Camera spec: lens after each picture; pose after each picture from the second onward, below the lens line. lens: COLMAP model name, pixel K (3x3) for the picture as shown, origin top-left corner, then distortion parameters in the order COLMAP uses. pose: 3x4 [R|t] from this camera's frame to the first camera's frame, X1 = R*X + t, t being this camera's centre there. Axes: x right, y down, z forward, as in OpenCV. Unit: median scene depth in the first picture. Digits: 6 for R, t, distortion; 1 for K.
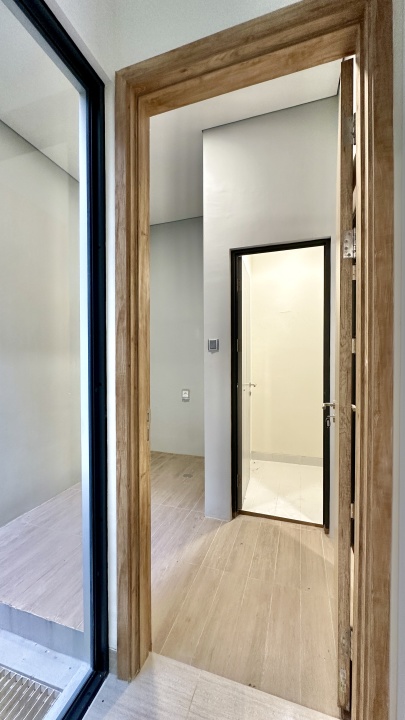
lens RADIAL K [[285.1, 0, 203.9], [0, 285.1, 358.5], [0, 0, 1]] dist [-0.003453, -0.000534]
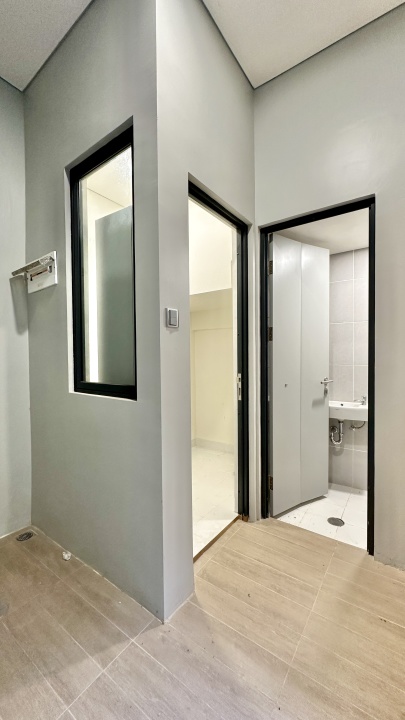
lens RADIAL K [[285.1, 0, 205.1], [0, 285.1, 356.8], [0, 0, 1]] dist [-0.003453, -0.000534]
pose [[0.297319, -0.010989, 0.954715, -0.594108], [0.018636, 0.999810, 0.005705, 0.035514], [-0.954596, 0.016096, 0.297468, 0.889699]]
